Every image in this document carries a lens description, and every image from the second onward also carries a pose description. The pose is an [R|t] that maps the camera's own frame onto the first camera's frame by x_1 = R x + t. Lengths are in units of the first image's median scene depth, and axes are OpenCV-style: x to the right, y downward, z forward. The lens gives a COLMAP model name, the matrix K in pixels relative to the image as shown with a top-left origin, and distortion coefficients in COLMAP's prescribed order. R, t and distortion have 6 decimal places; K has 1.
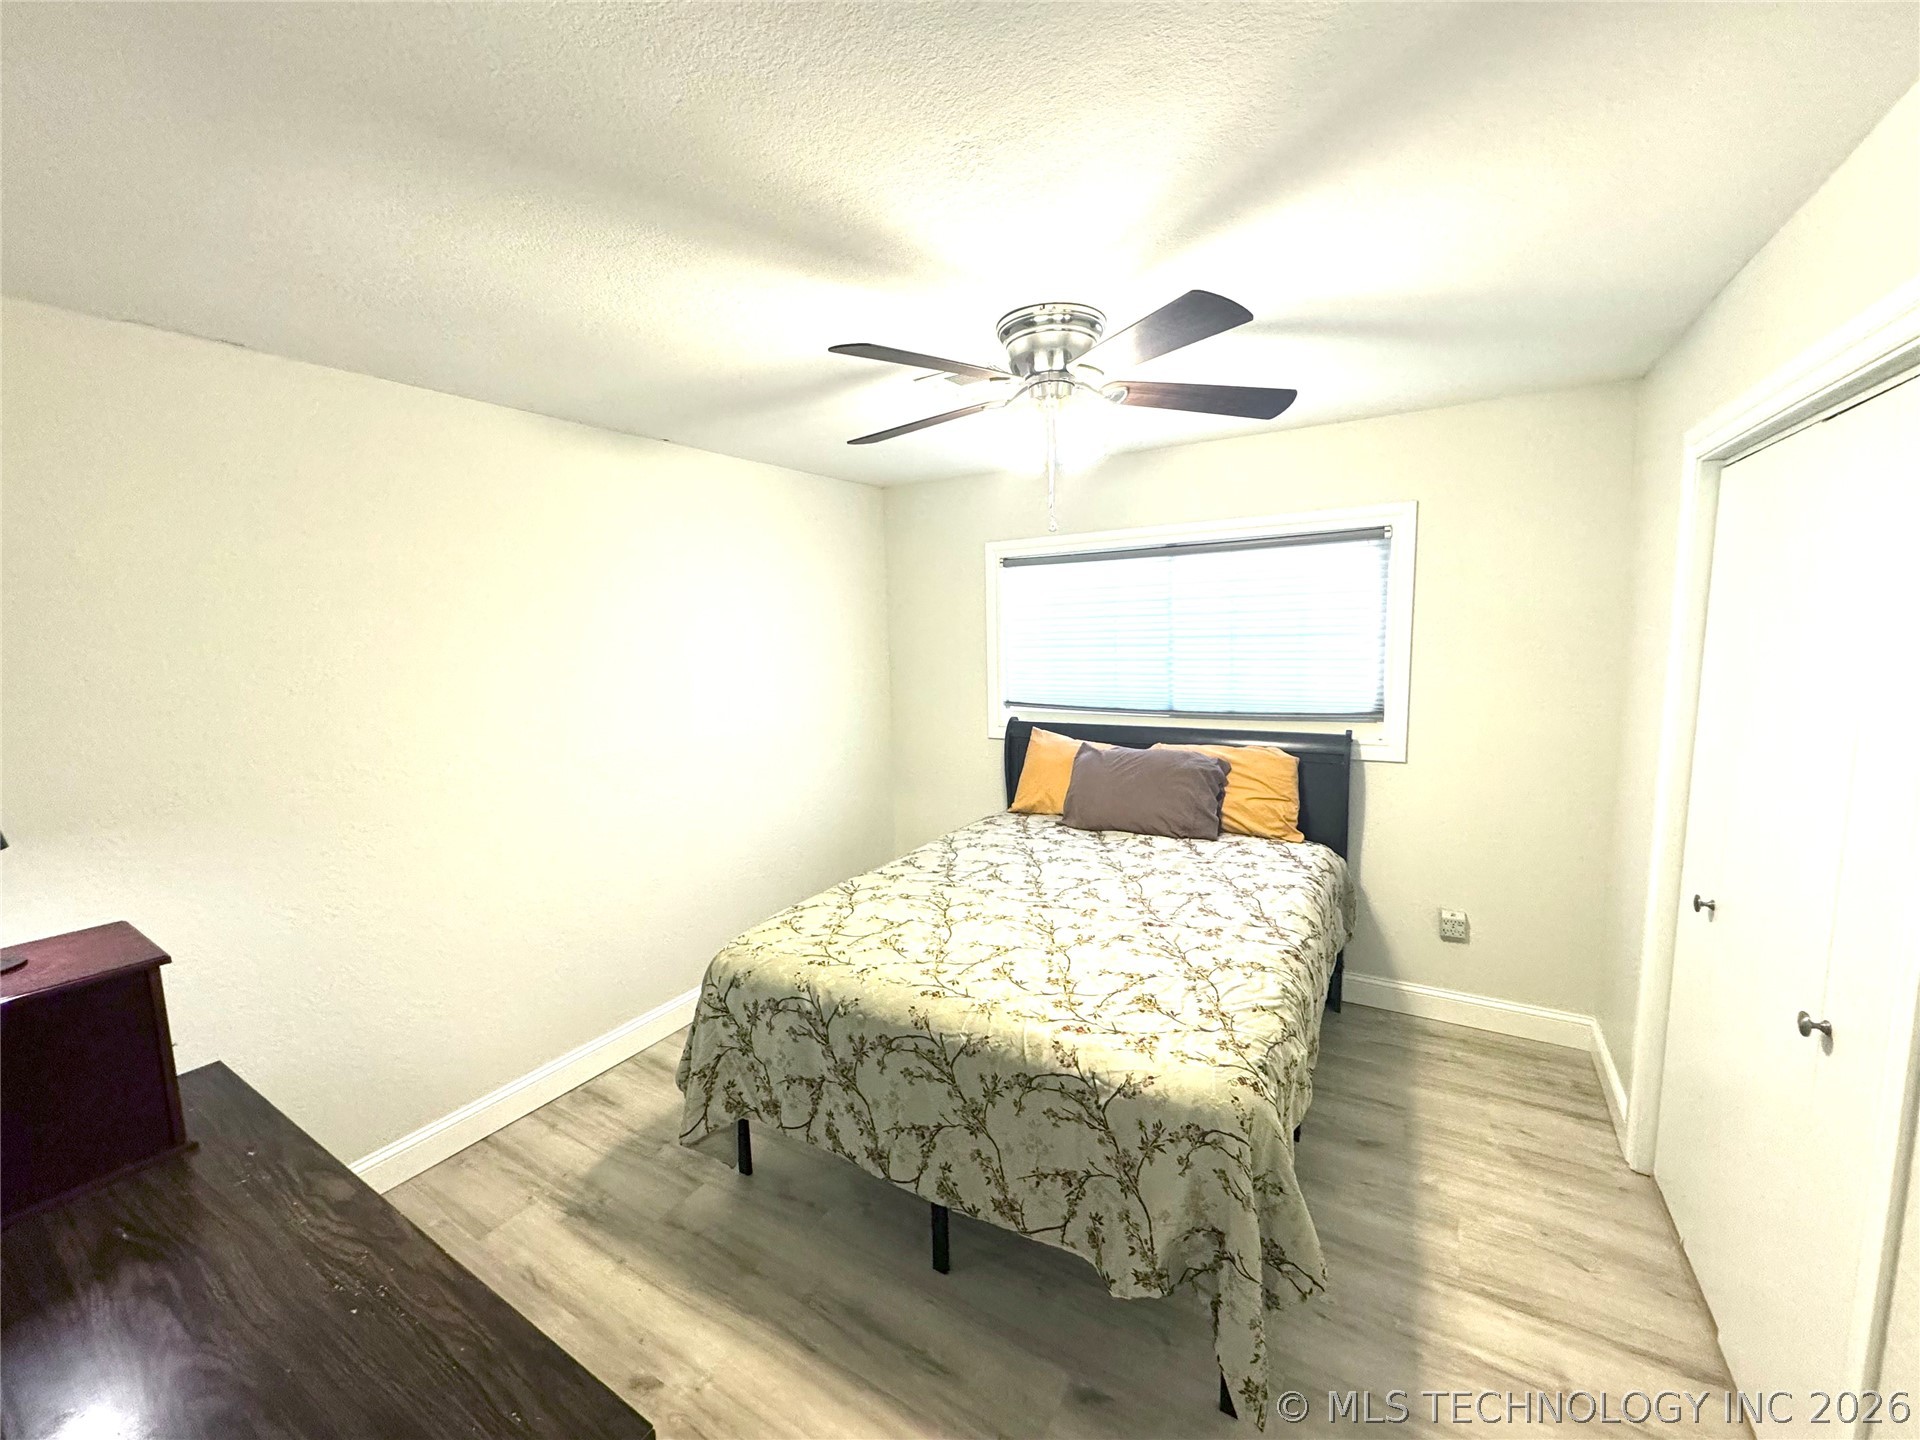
lens RADIAL K [[764.2, 0, 957.5], [0, 764.2, 715.6], [0, 0, 1]] dist [-0.002115, -0.000265]
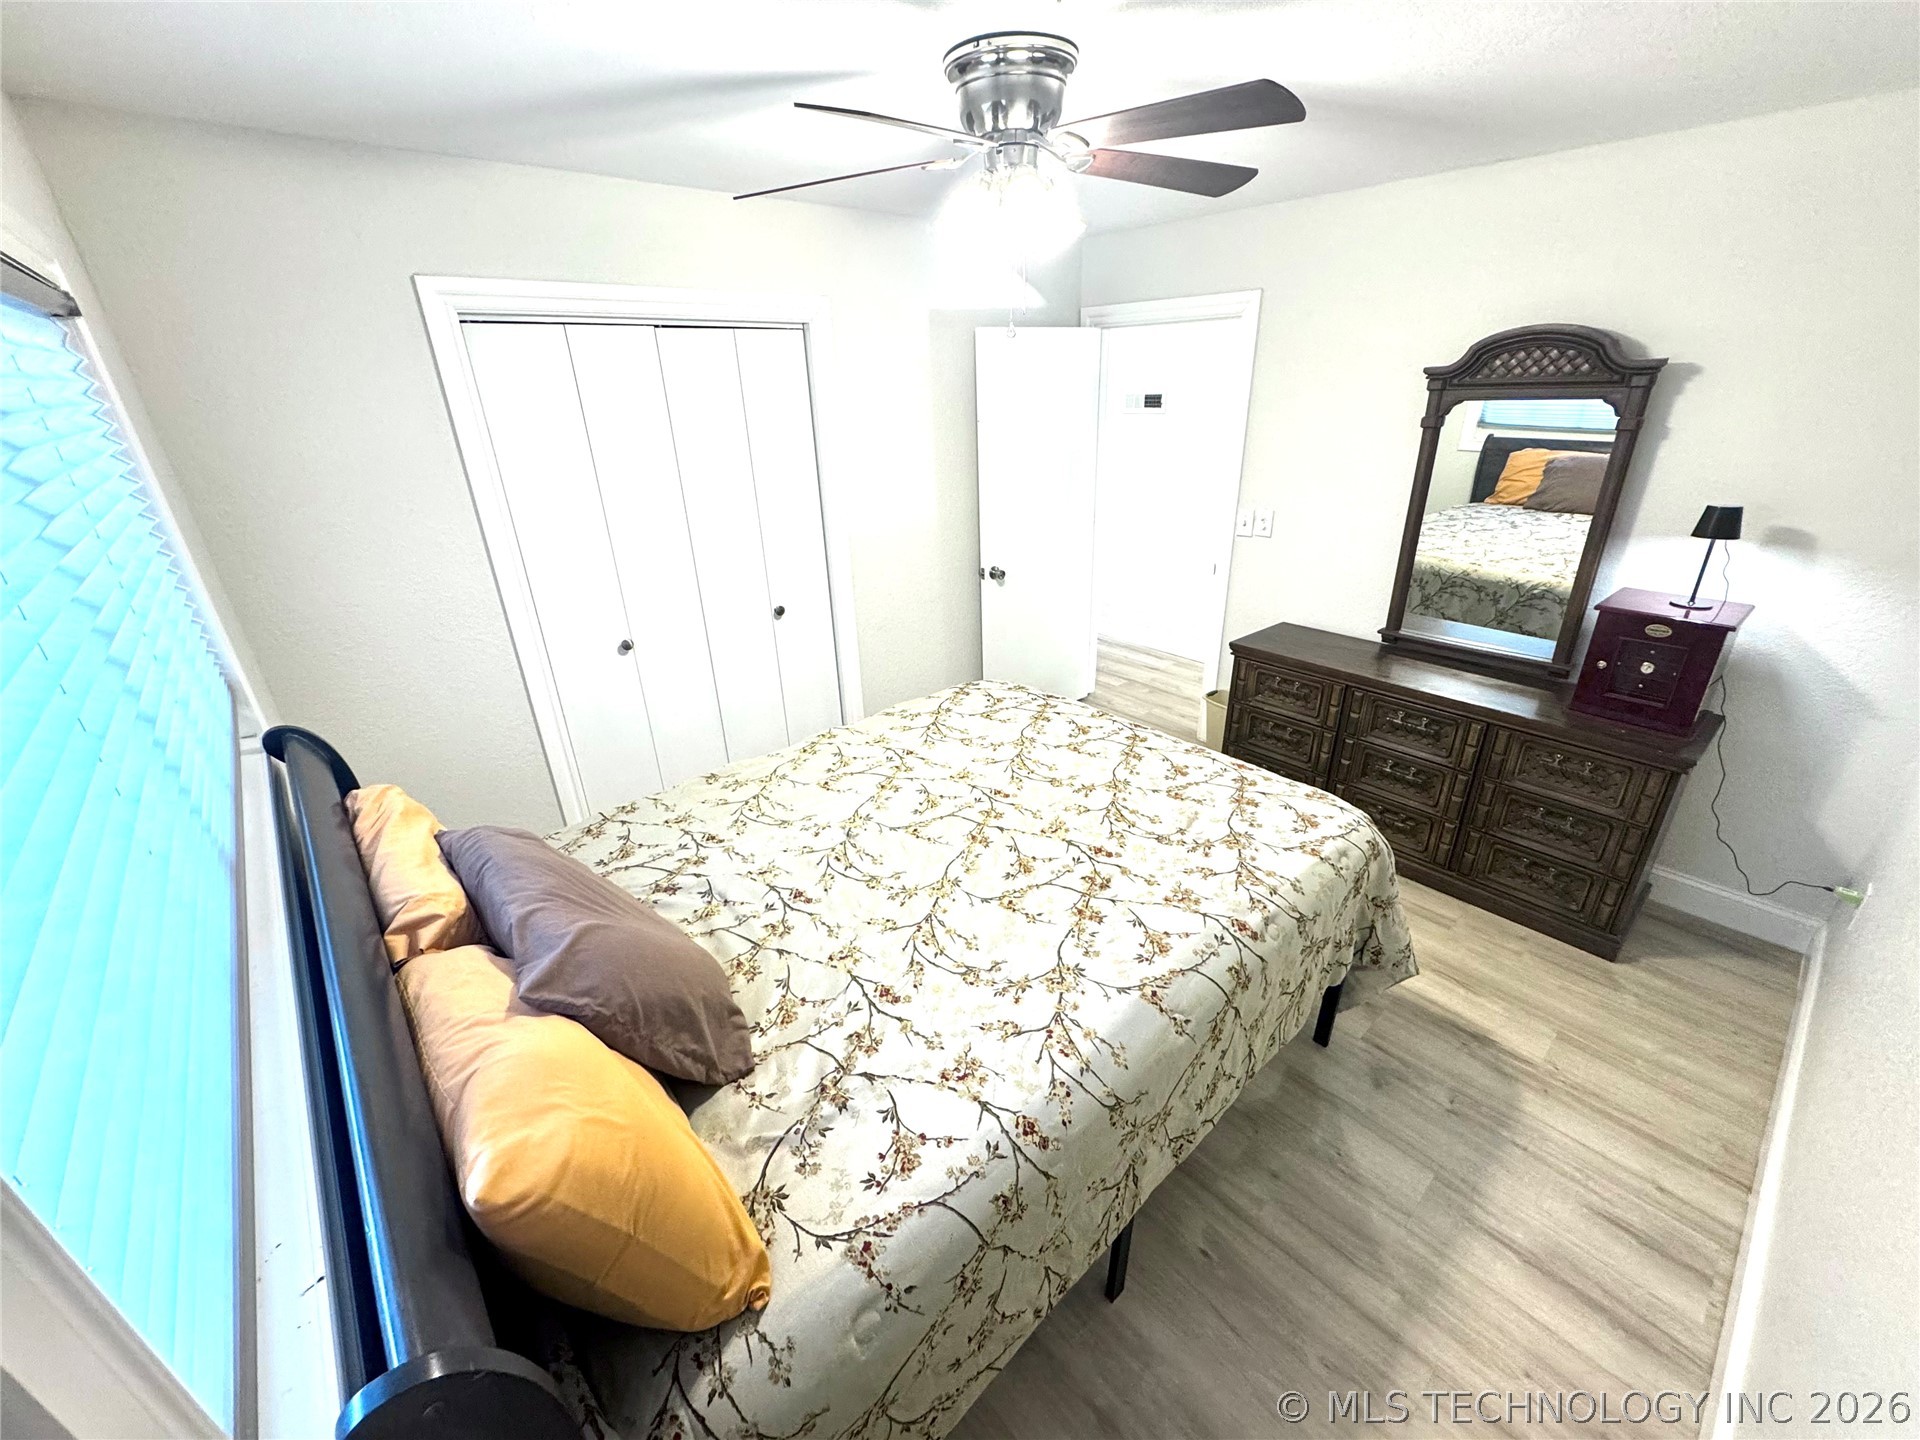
lens RADIAL K [[764.2, 0, 963.3], [0, 764.2, 723.5], [0, 0, 1]] dist [-0.002115, -0.000265]
pose [[-0.955507, -0.077188, 0.284688, -0.078022], [0.085764, 0.850754, 0.518519, -0.234203], [-0.282223, 0.519865, -0.806282, 1.440062]]
